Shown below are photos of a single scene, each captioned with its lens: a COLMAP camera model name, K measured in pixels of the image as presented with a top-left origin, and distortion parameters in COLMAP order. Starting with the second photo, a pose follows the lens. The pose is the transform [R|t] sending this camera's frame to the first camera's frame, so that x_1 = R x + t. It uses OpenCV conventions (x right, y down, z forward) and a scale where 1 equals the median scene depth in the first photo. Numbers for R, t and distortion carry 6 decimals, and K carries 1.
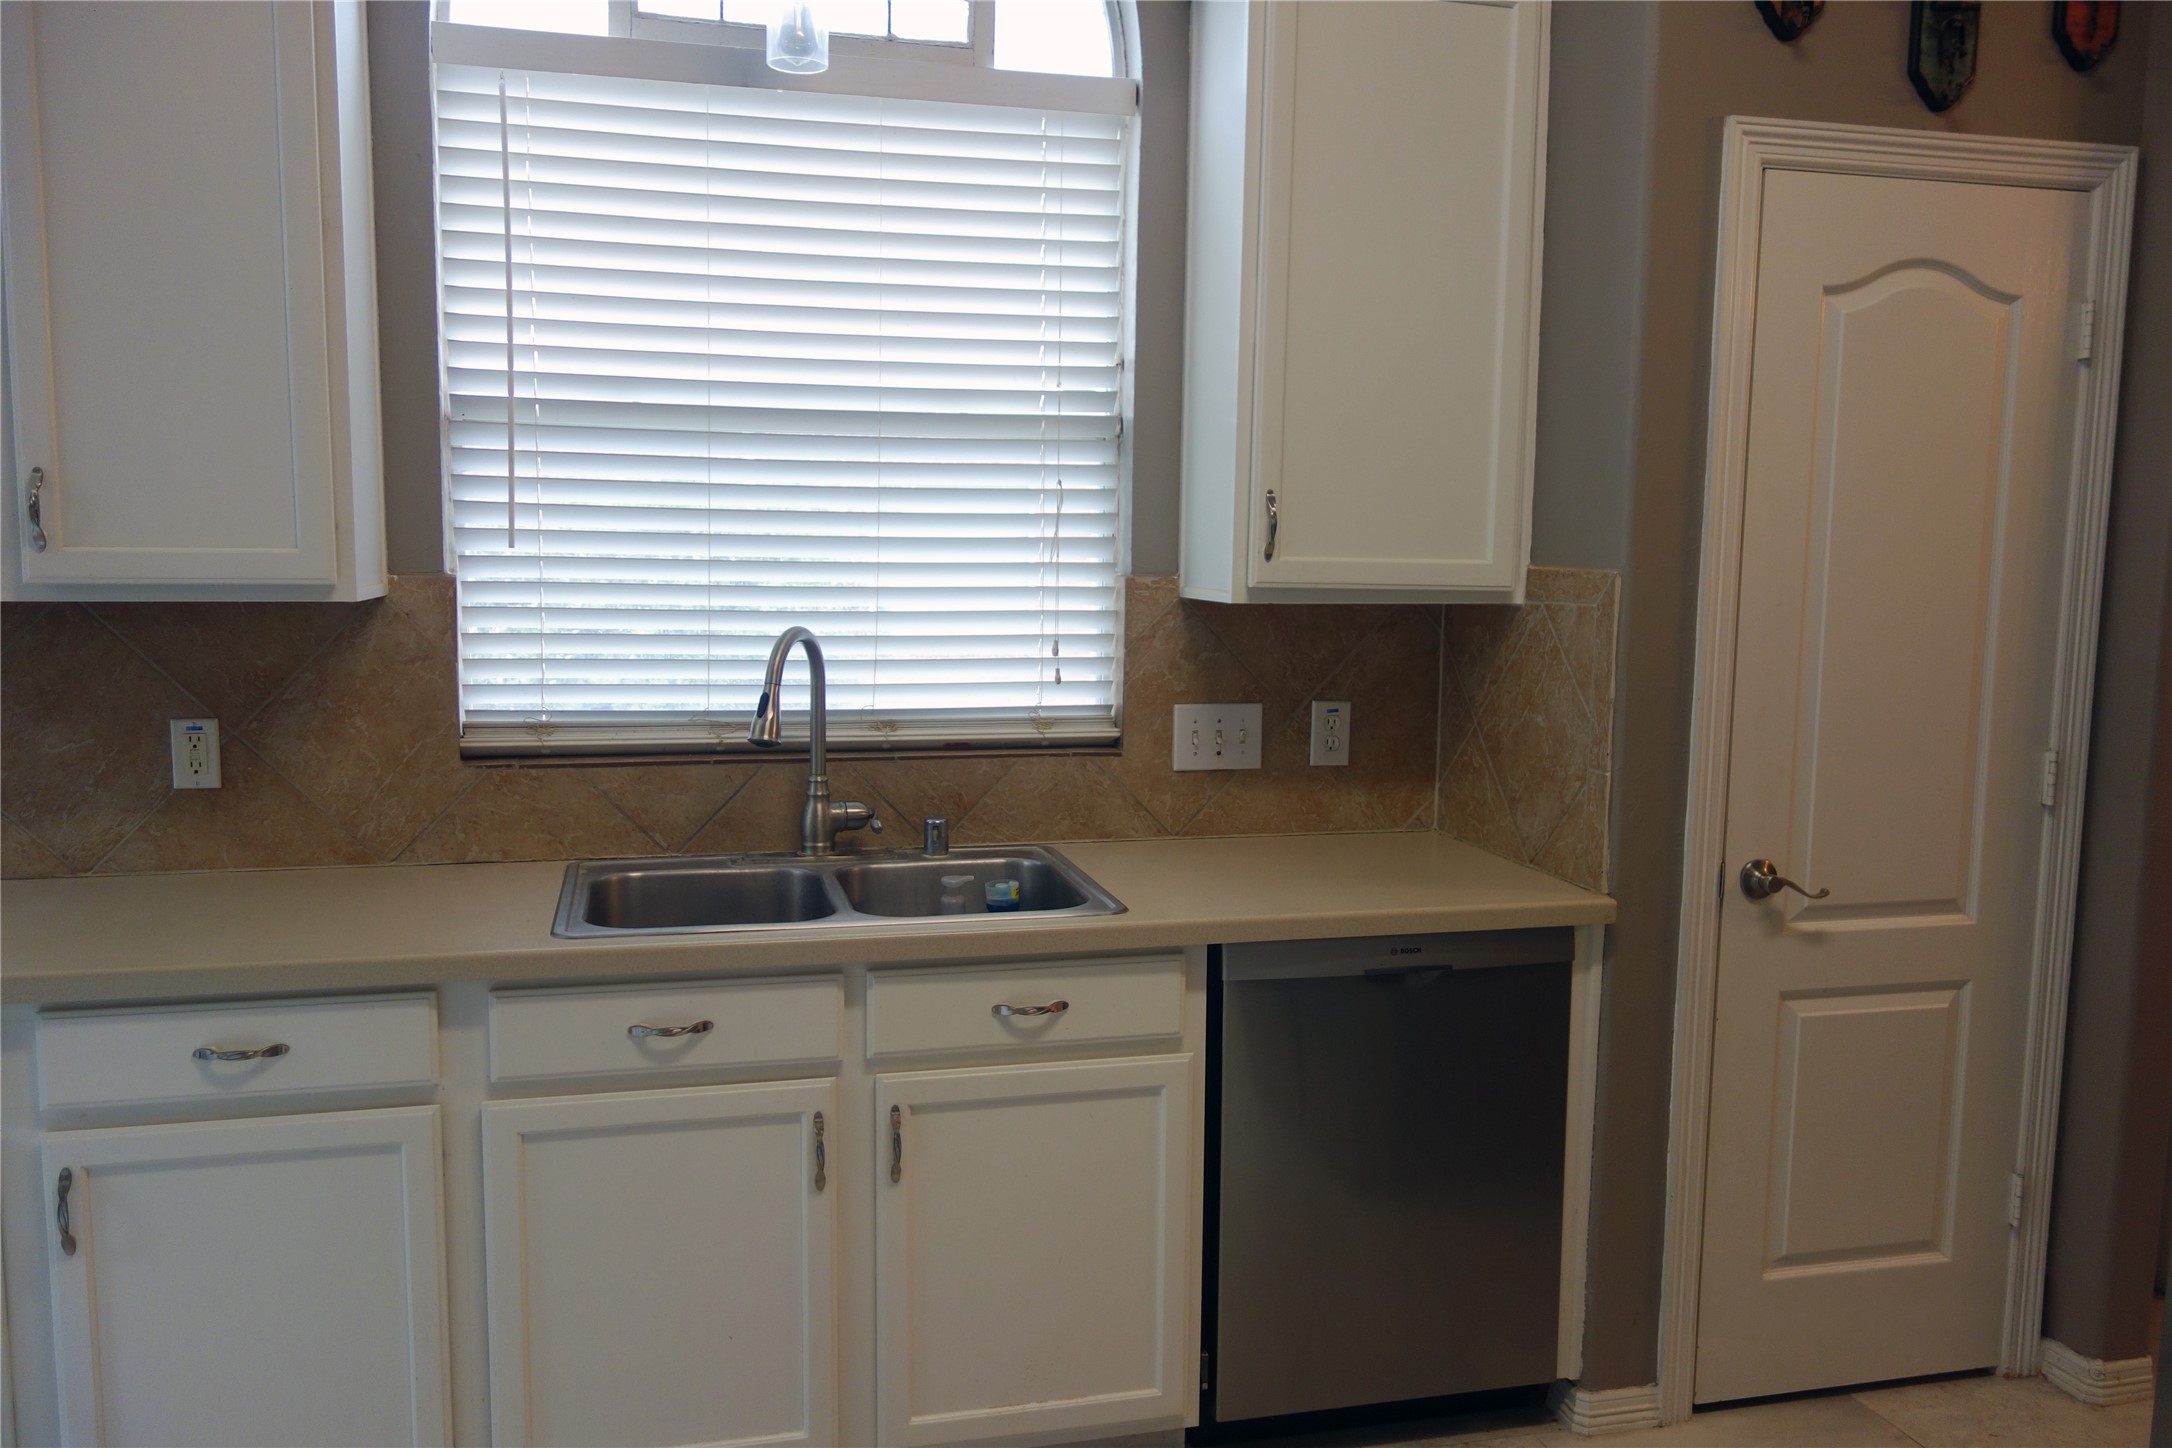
lens RADIAL K [[1706.1, 0, 1086.0], [0, 1706.1, 724.0], [0, 0, 1]] dist [0.011172, -0.012760]
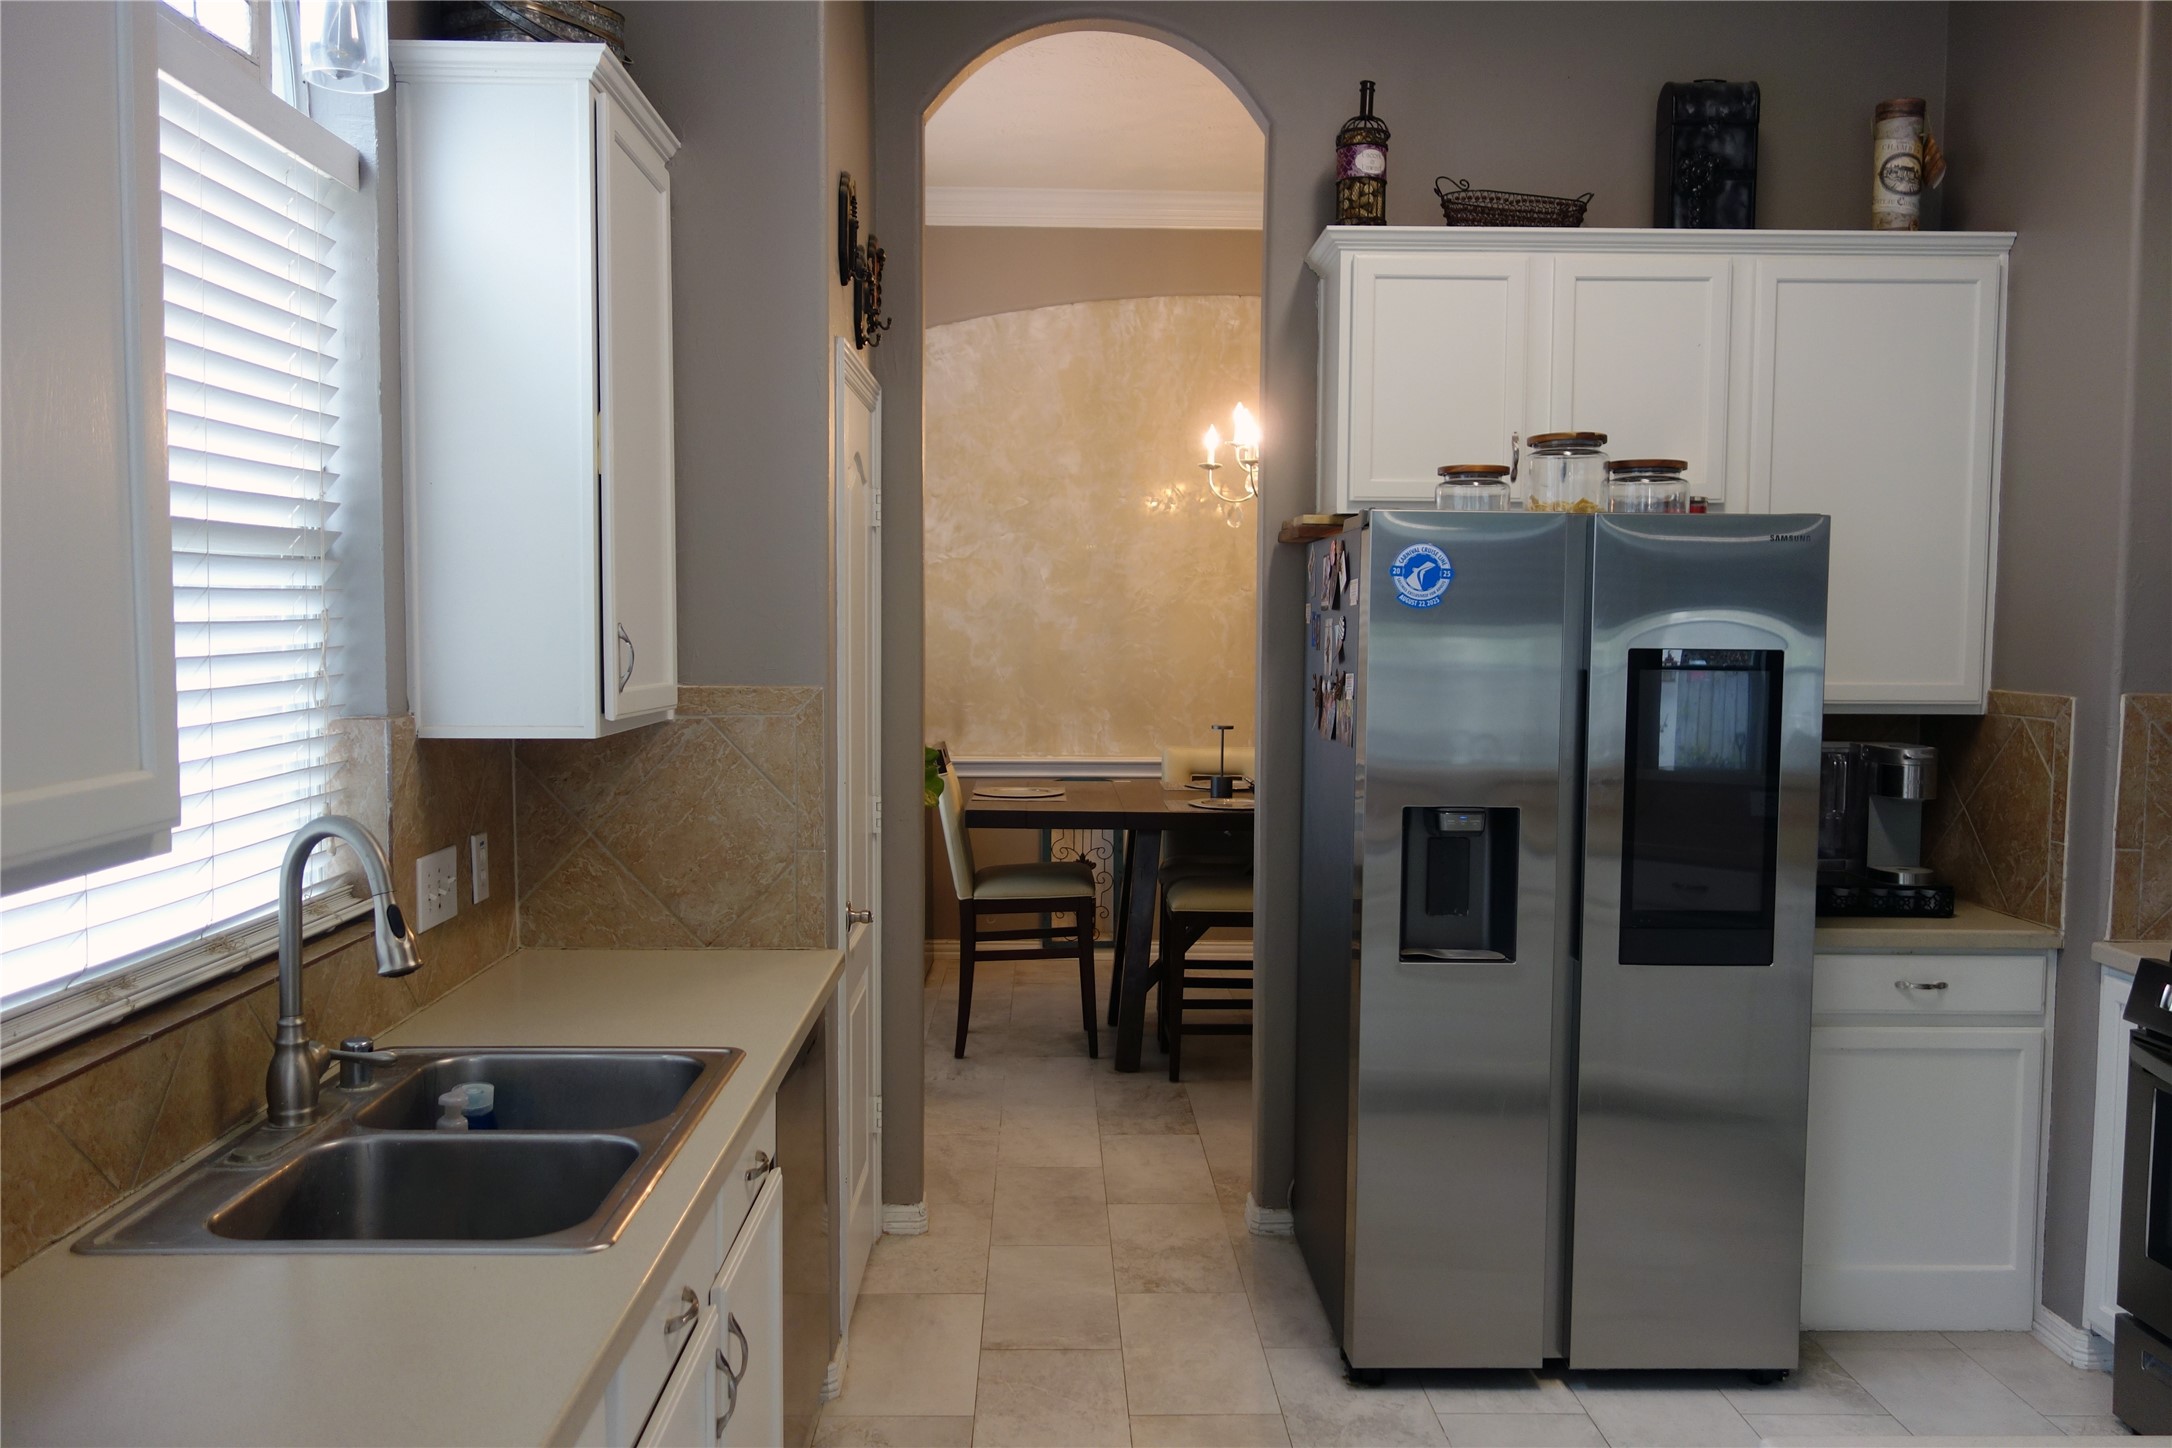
lens RADIAL K [[1706.1, 0, 1086.0], [0, 1706.1, 724.0], [0, 0, 1]] dist [0.011172, -0.012760]
pose [[0.220449, -0.069378, 0.972928, -0.773615], [0.103754, 0.993476, 0.047334, -0.092165], [-0.969865, 0.090511, 0.226209, 0.486609]]
